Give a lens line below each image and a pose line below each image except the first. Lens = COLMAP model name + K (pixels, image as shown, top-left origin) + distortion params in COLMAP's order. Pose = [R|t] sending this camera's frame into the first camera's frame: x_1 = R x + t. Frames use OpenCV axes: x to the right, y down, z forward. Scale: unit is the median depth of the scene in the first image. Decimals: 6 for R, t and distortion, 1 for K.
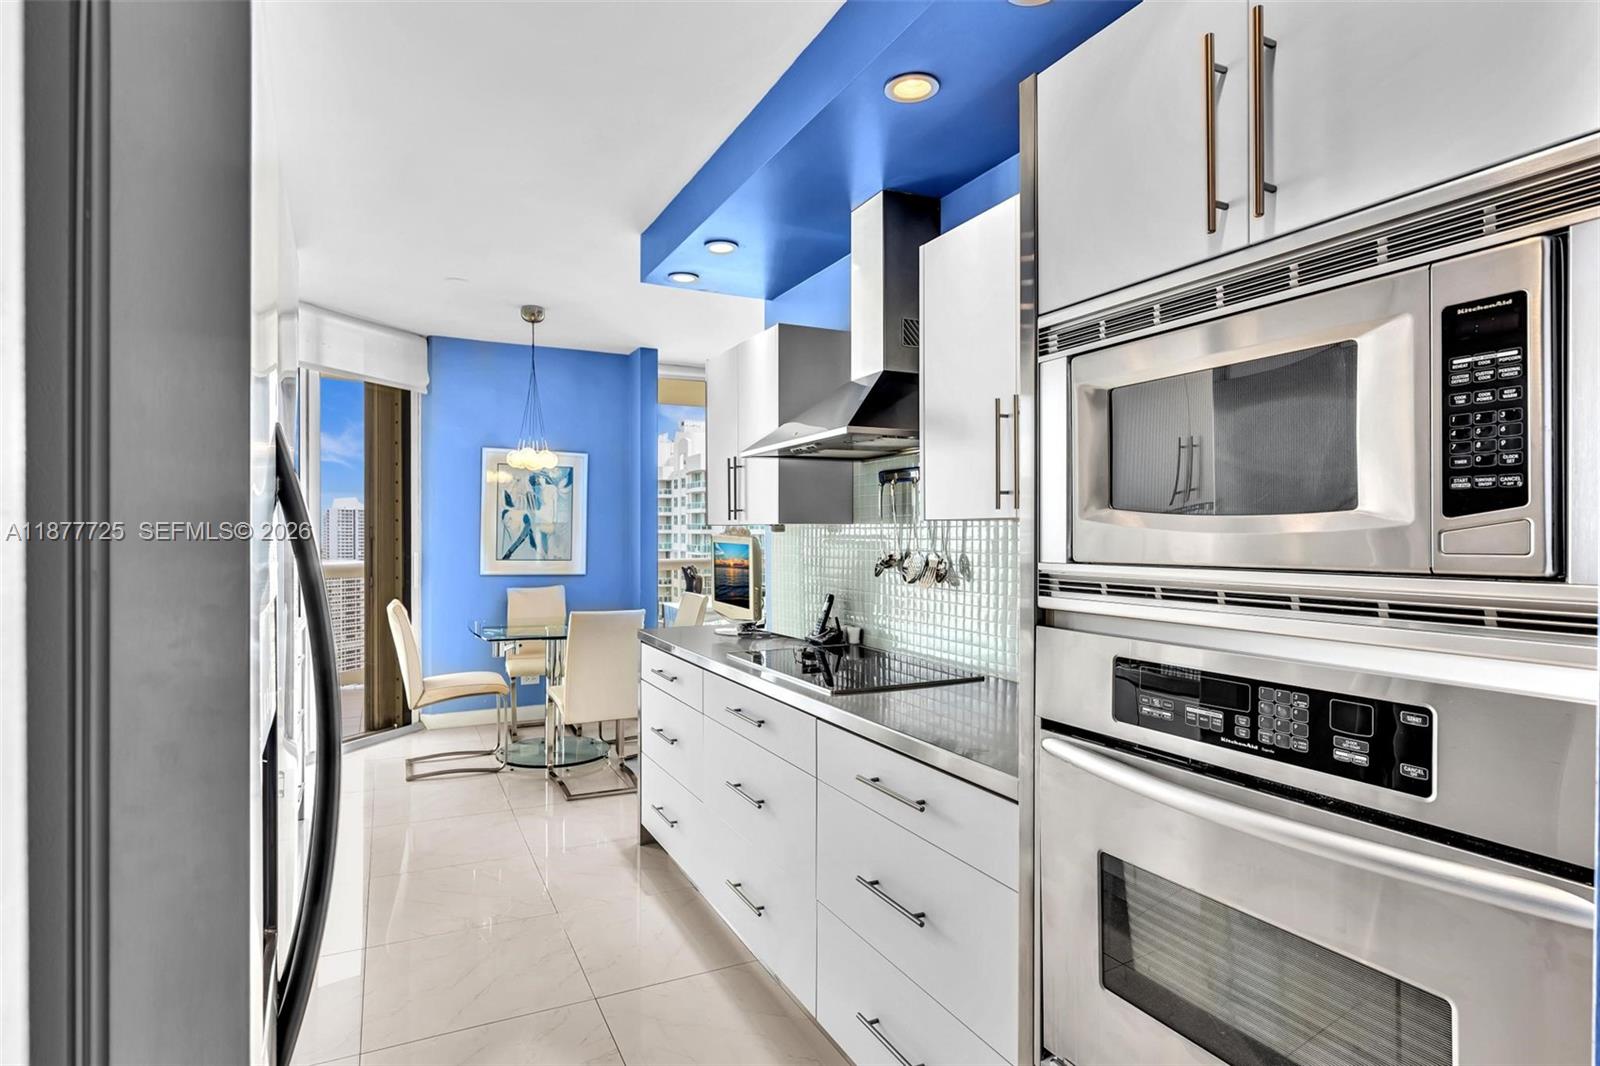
lens RADIAL K [[842.7, 0, 795.4], [0, 842.7, 533.1], [0, 0, 1]] dist [0.001624, 0.000042]
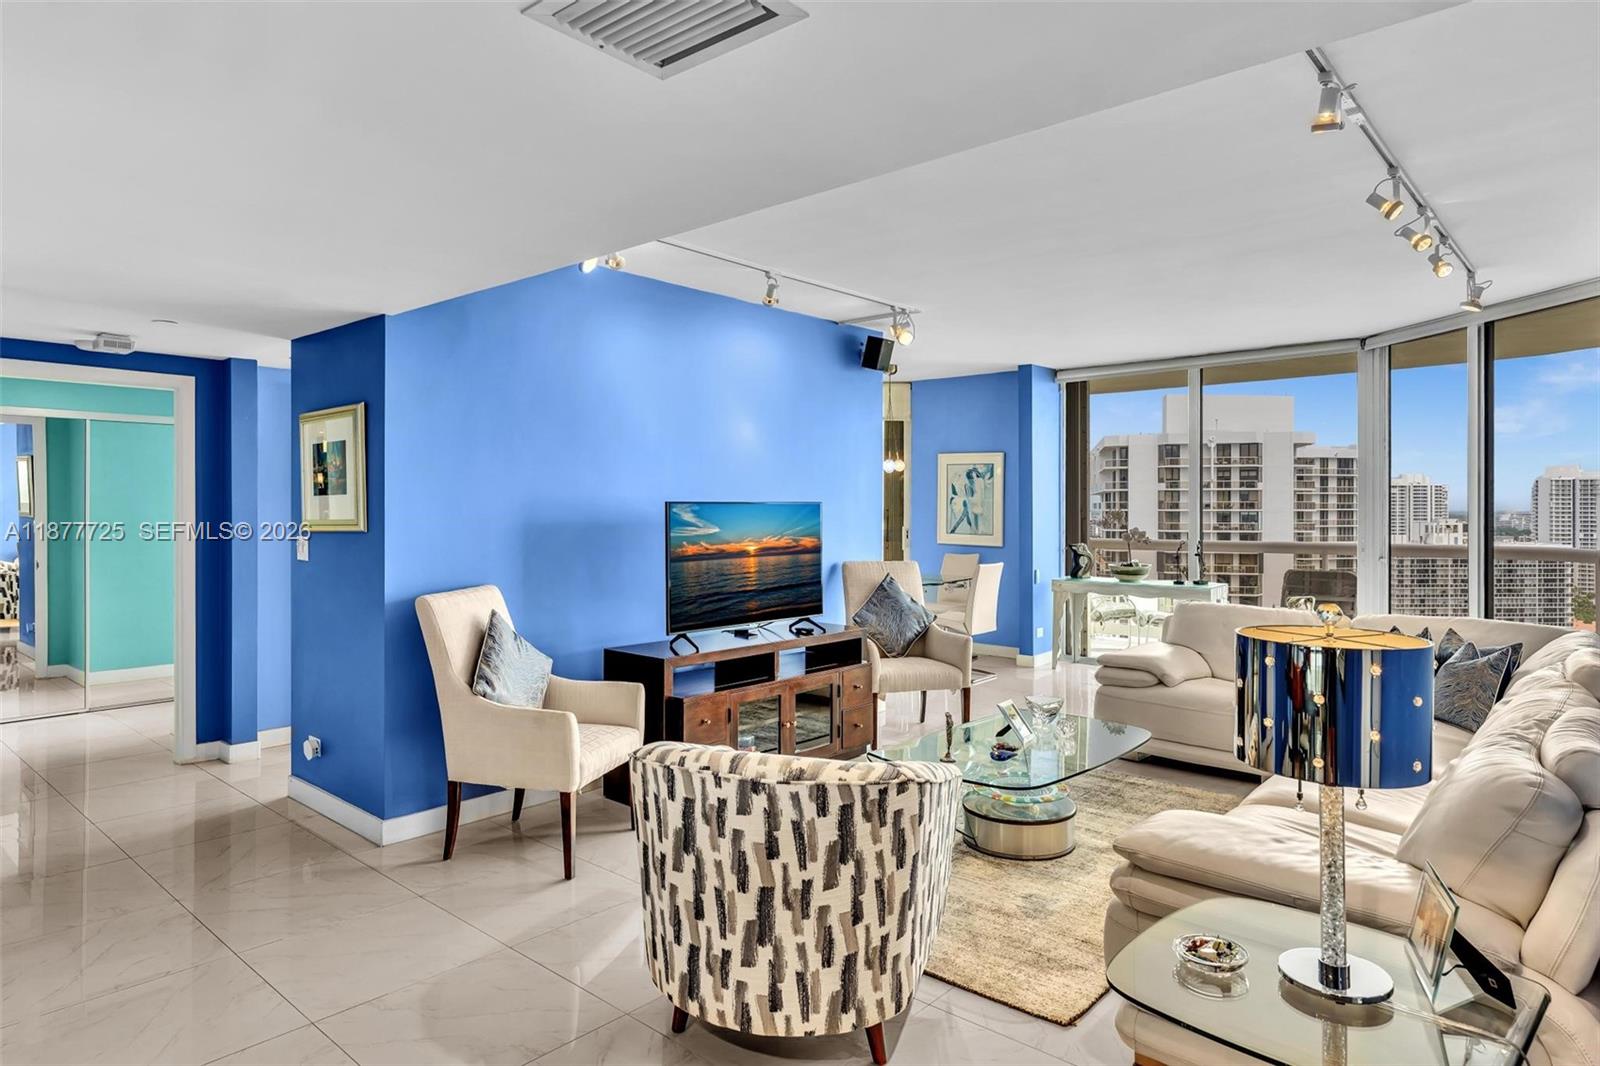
lens RADIAL K [[945.2, 0, 800.7], [0, 945.2, 506.3], [0, 0, 1]] dist [-0.000815, -0.000403]
pose [[0.389684, -0.000604, -0.920948, 1.030465], [-0.001954, 0.999997, -0.001483, -0.010505], [0.920947, 0.002377, 0.389682, 0.170782]]
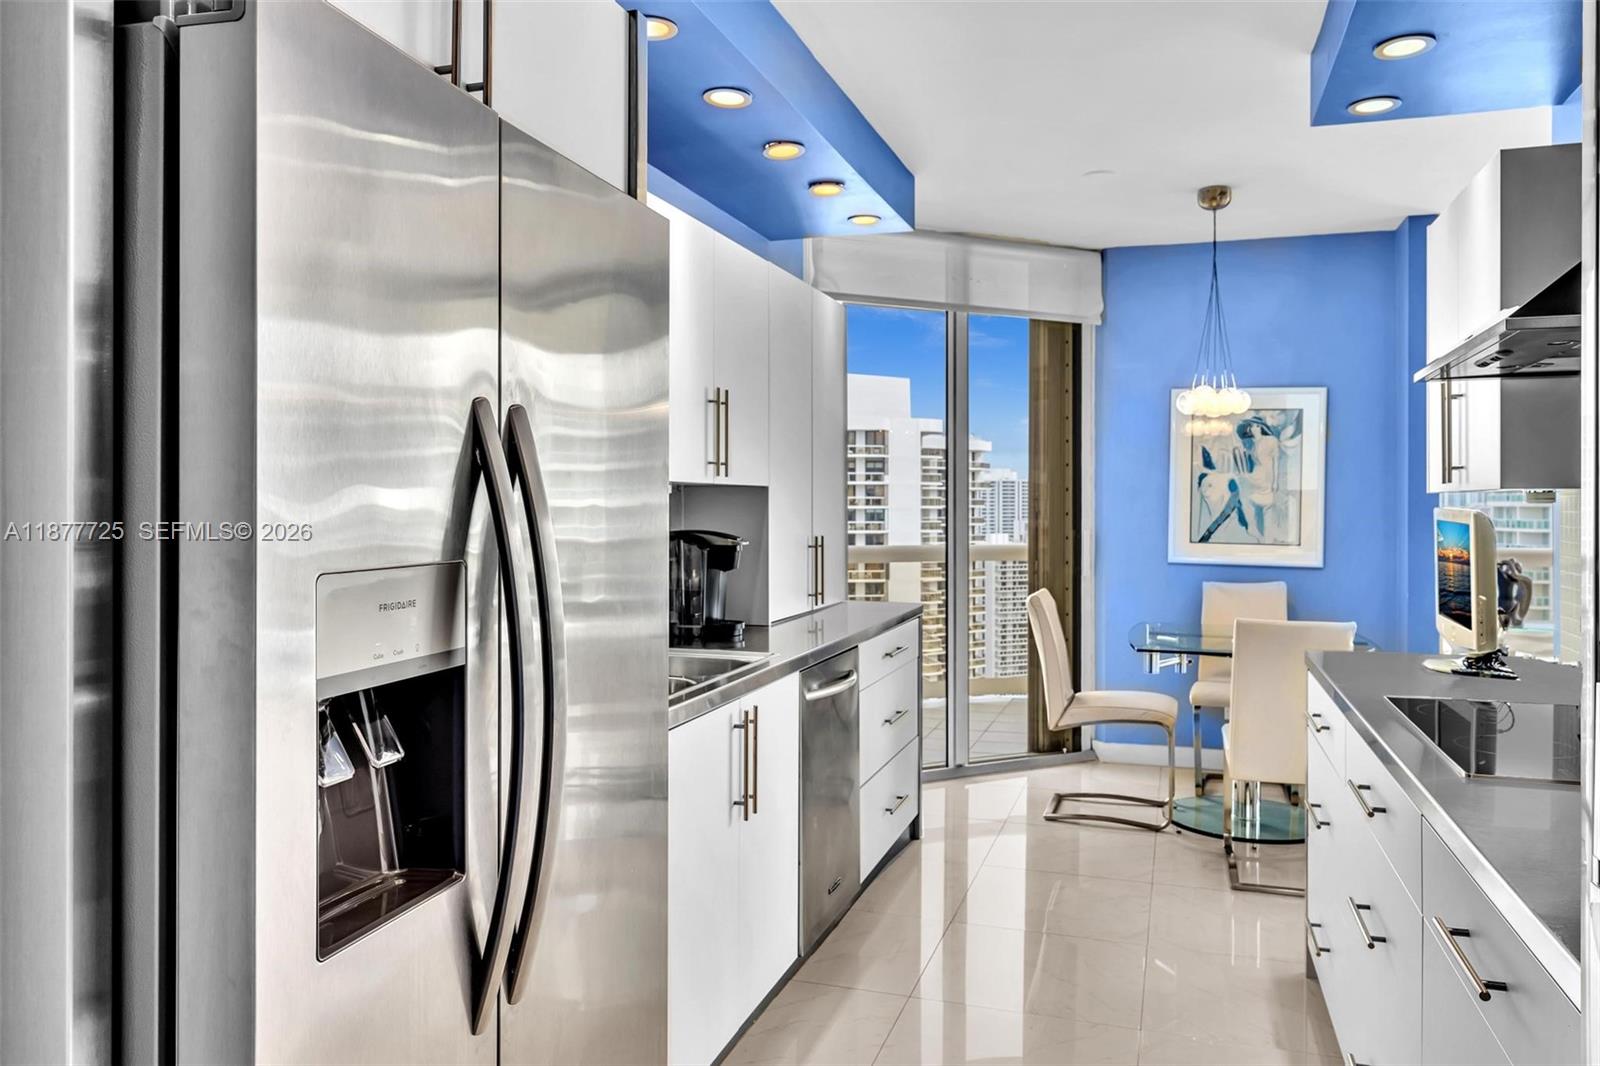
lens RADIAL K [[1174.3, 0, 783.1], [0, 1174.3, 500.8], [0, 0, 1]] dist [-0.002801, -0.004040]
pose [[0.718524, -0.002812, -0.695497, 0.099837], [-0.000340, 0.999990, -0.004395, 0.000255], [0.695502, 0.003394, 0.718516, 0.030434]]
